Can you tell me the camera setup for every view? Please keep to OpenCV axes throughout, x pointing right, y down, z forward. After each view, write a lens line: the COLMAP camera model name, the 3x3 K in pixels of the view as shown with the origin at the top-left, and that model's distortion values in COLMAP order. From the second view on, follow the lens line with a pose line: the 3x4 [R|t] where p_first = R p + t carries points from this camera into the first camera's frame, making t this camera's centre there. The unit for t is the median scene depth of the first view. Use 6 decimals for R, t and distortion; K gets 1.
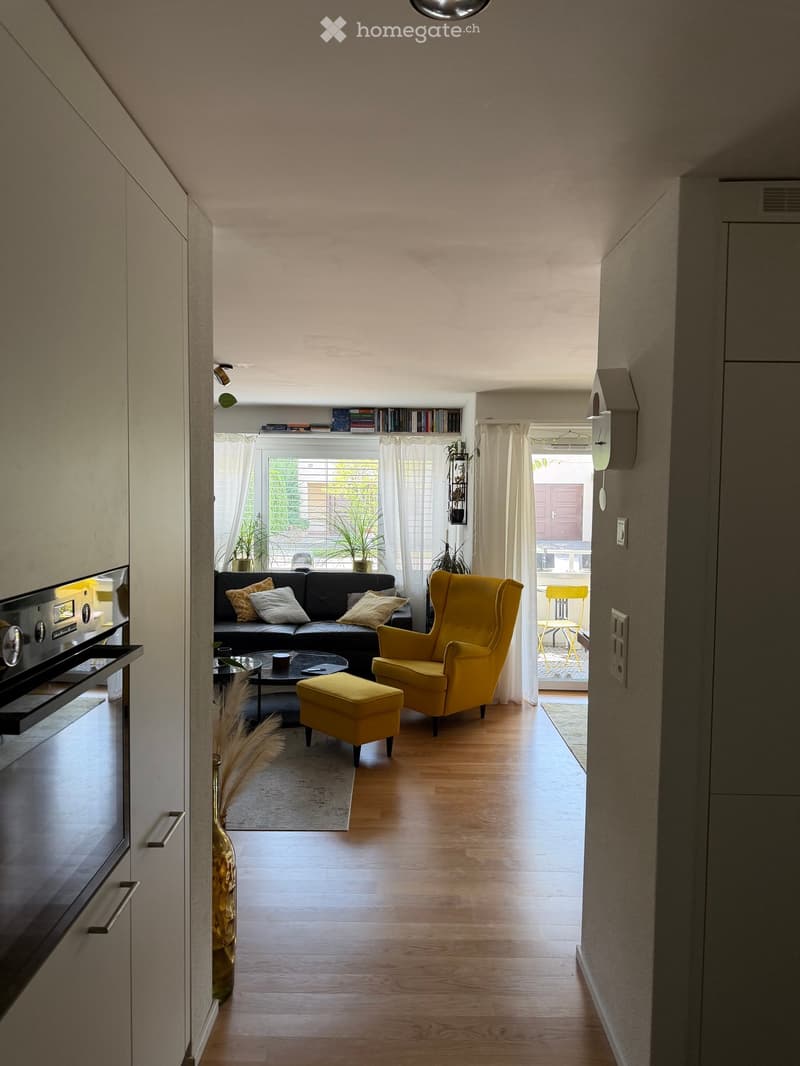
lens RADIAL K [[770.6, 0, 397.1], [0, 770.6, 544.8], [0, 0, 1]] dist [0.184531, -0.293701]
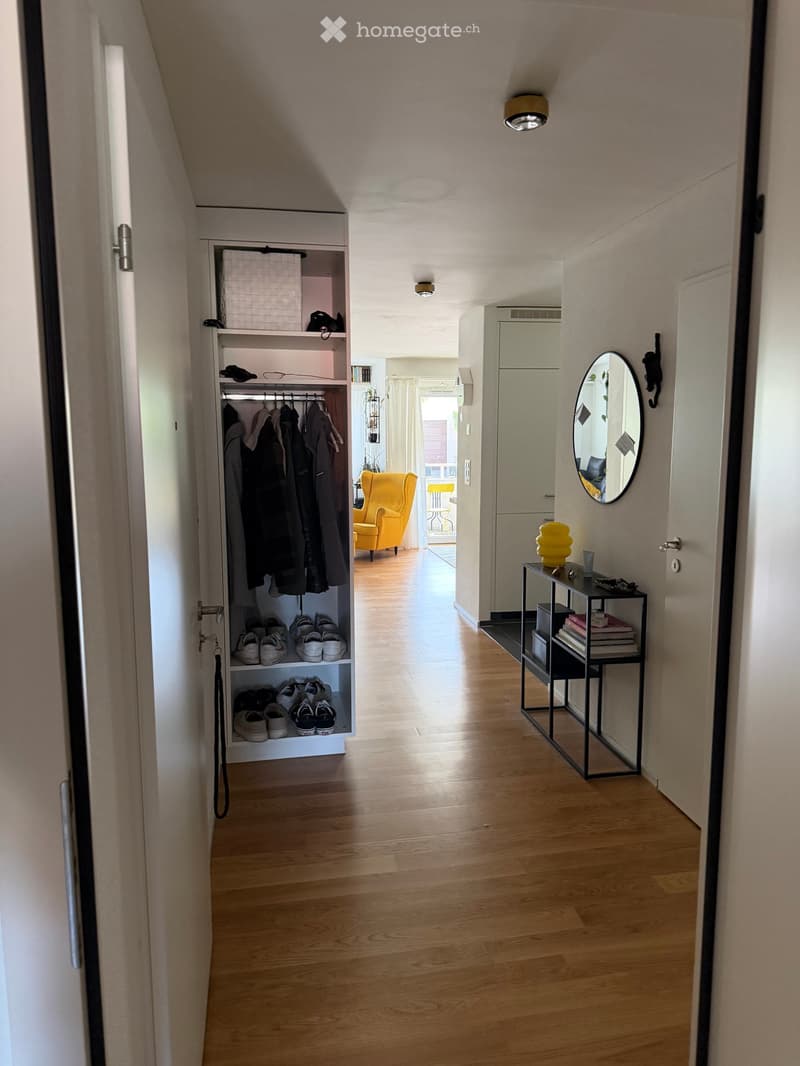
lens RADIAL K [[770.6, 0, 397.1], [0, 770.6, 544.8], [0, 0, 1]] dist [0.184531, -0.293701]
pose [[0.984772, -0.037768, 0.169701, -0.145916], [0.024947, 0.996715, 0.077053, 0.058509], [-0.172053, -0.071646, 0.982479, -0.555975]]
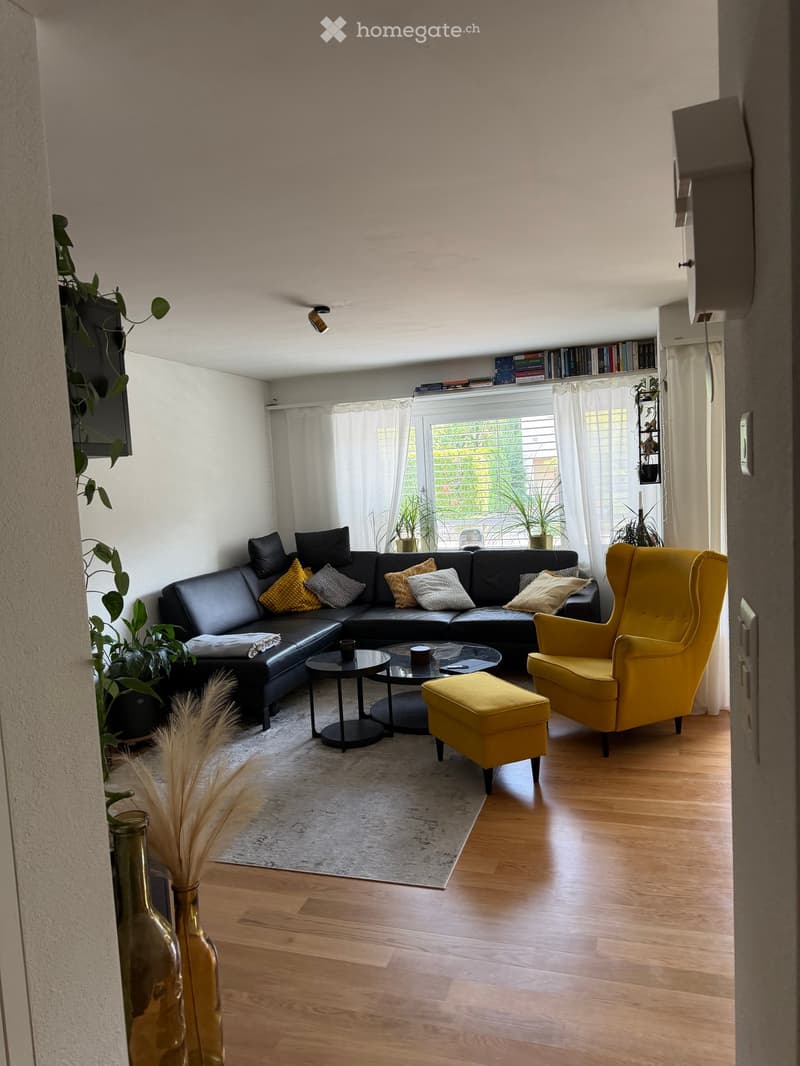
lens RADIAL K [[770.6, 0, 397.1], [0, 770.6, 544.8], [0, 0, 1]] dist [0.184531, -0.293701]
pose [[0.948219, -0.036280, -0.315540, 0.082027], [0.044209, 0.998860, 0.018005, 0.009678], [0.314527, -0.031023, 0.948742, 0.155198]]
